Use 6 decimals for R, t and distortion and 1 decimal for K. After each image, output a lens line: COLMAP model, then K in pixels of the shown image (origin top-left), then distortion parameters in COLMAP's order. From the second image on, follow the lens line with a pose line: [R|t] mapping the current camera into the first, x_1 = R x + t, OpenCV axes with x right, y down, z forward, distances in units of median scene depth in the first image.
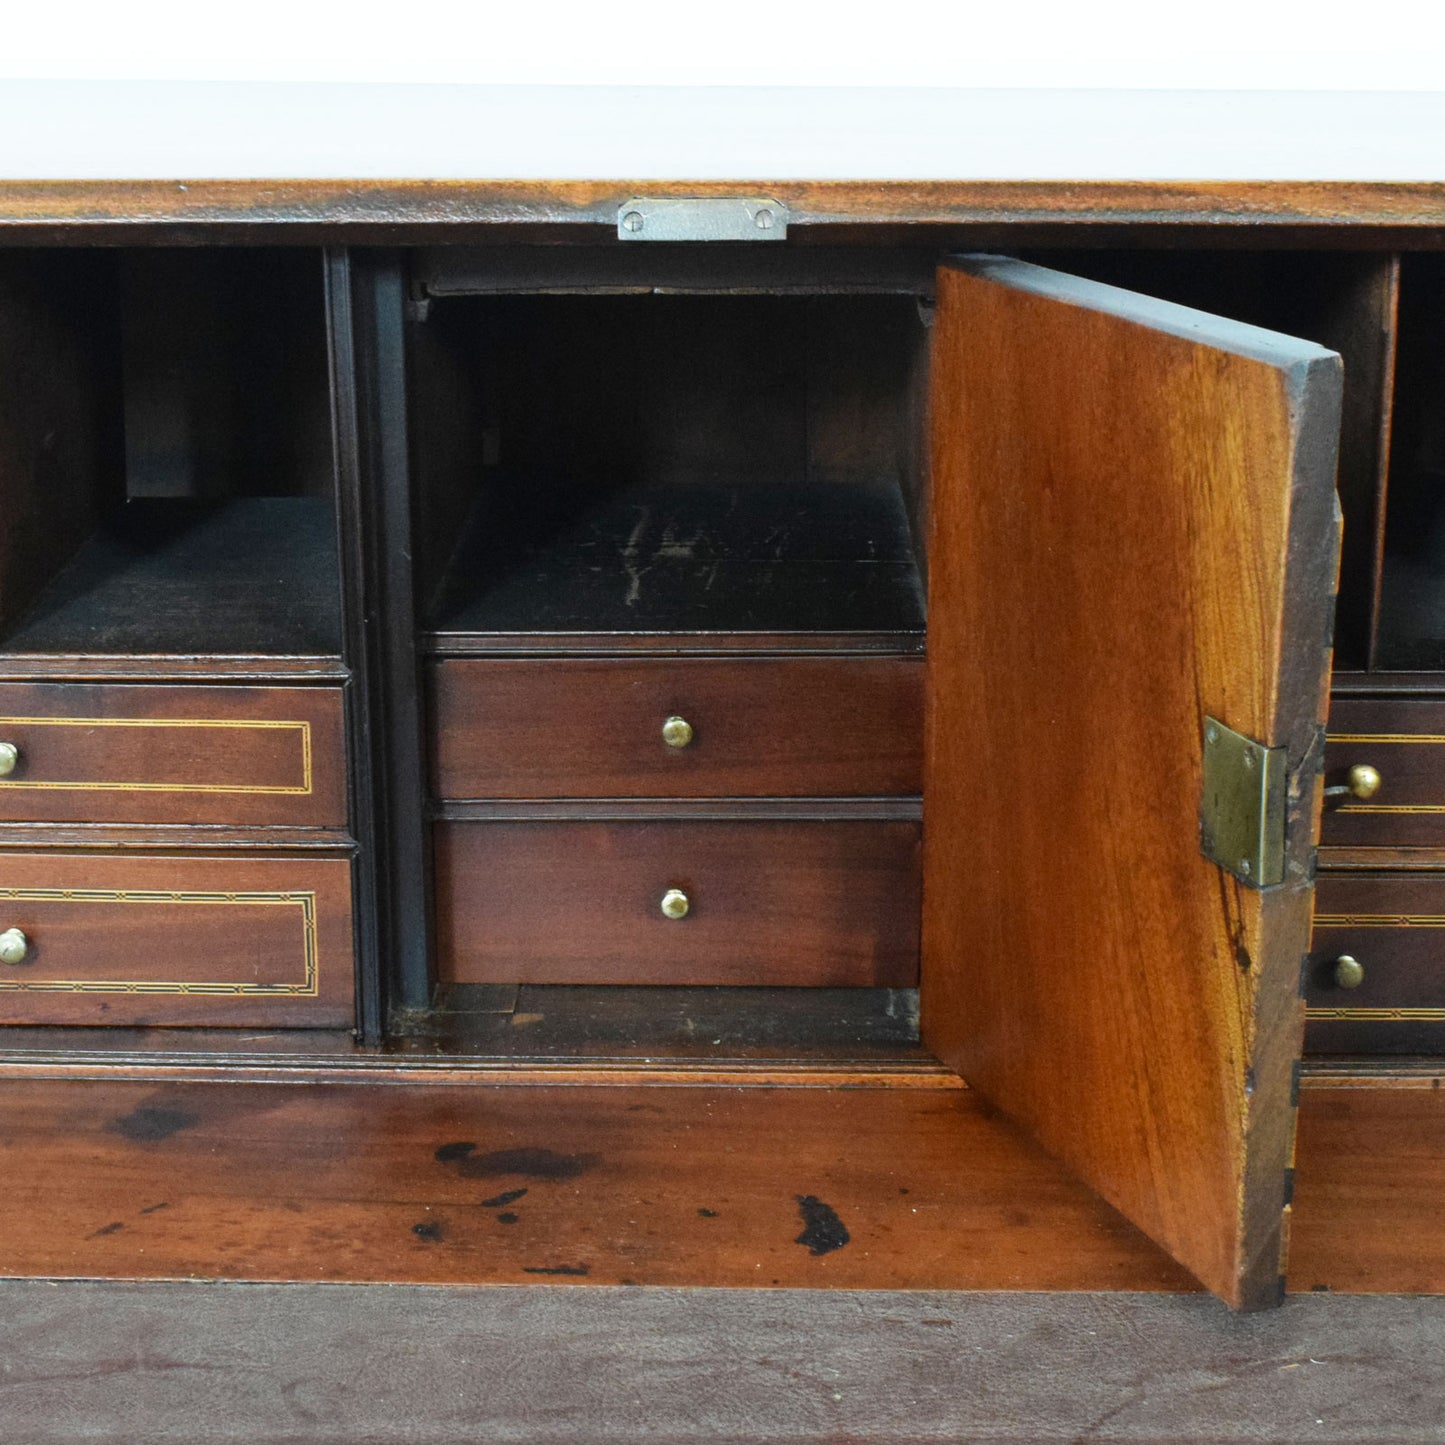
lens RADIAL K [[2814.8, 0, 727.9], [0, 2814.8, 701.7], [0, 0, 1]] dist [-0.030157, 0.116007]
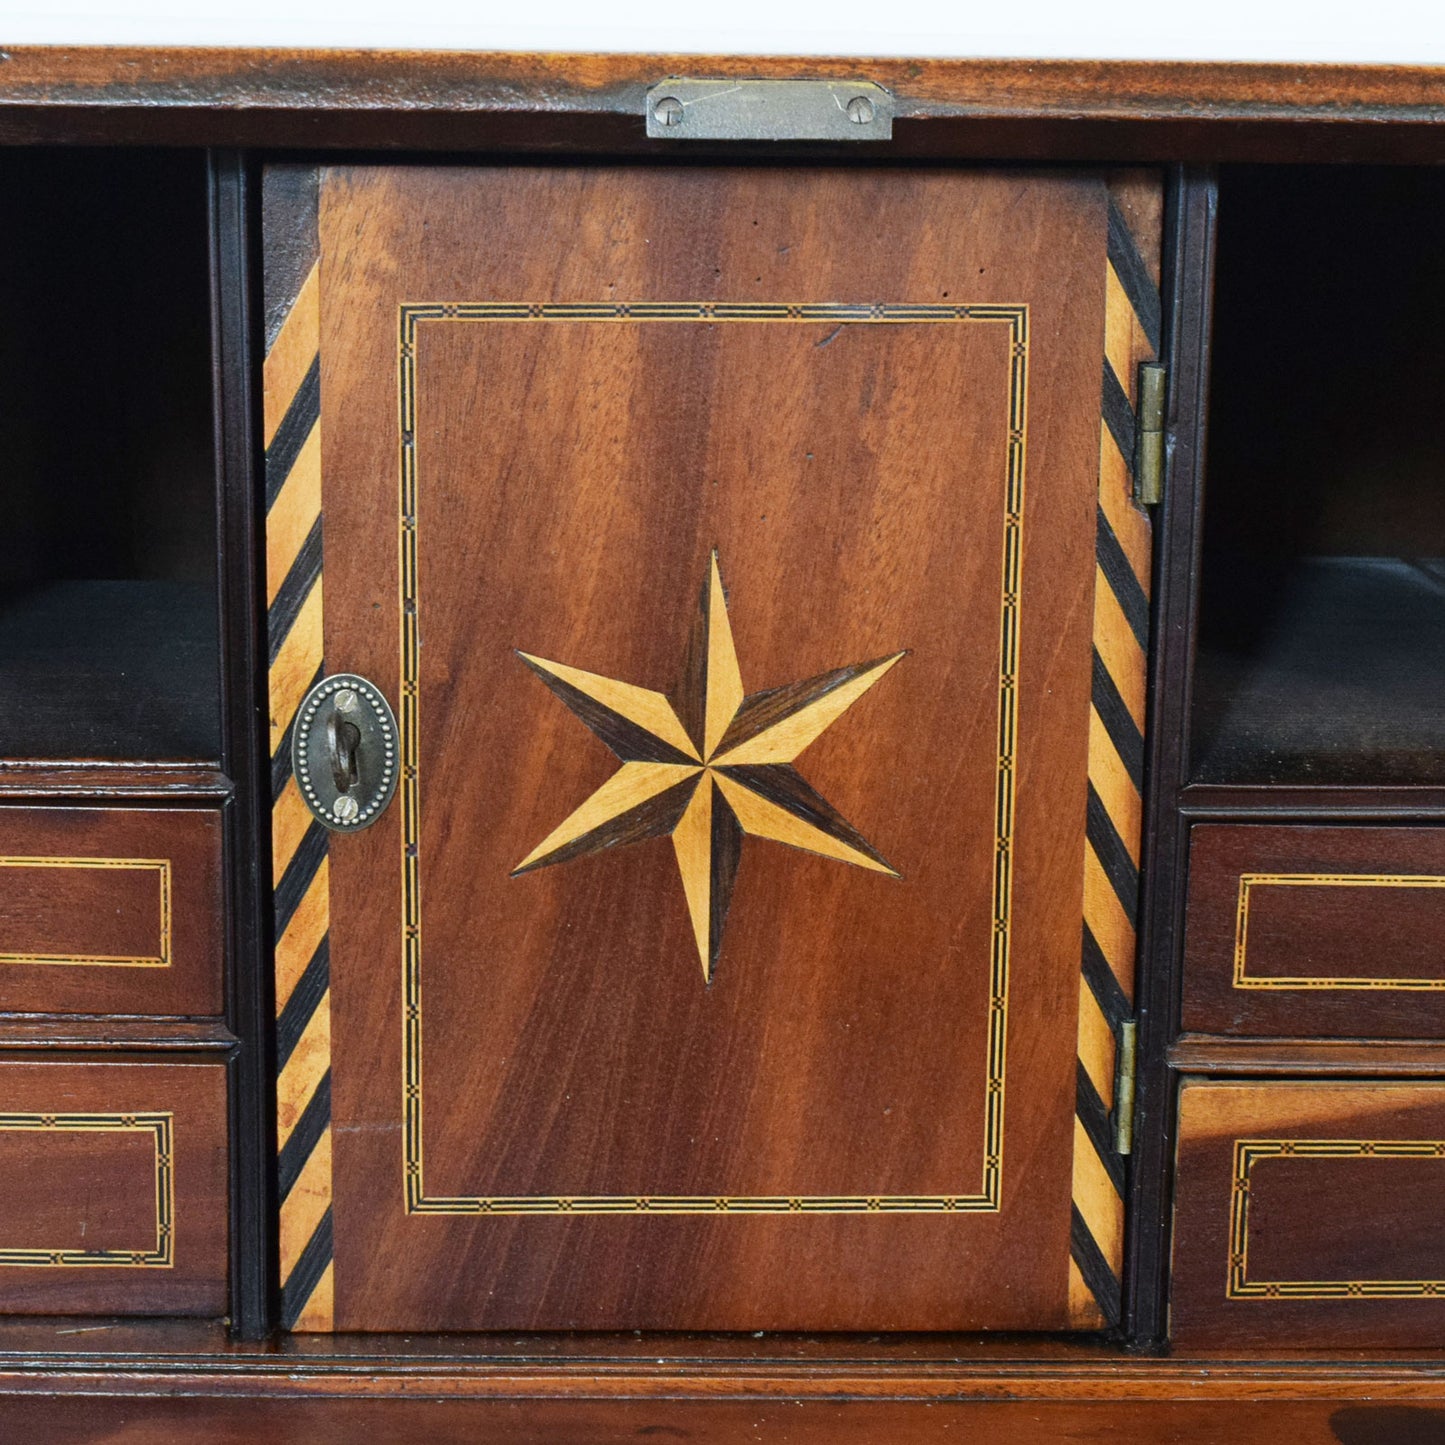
lens RADIAL K [[3364.4, 0, 722.5], [0, 3364.4, 722.5], [0, 0, 1]] dist [-0.037850, 0.053344]
pose [[0.999124, 0.004692, 0.041587, -0.049379], [-0.001449, 0.996979, -0.077662, 0.037413], [-0.041825, 0.077534, 0.996112, 0.180805]]
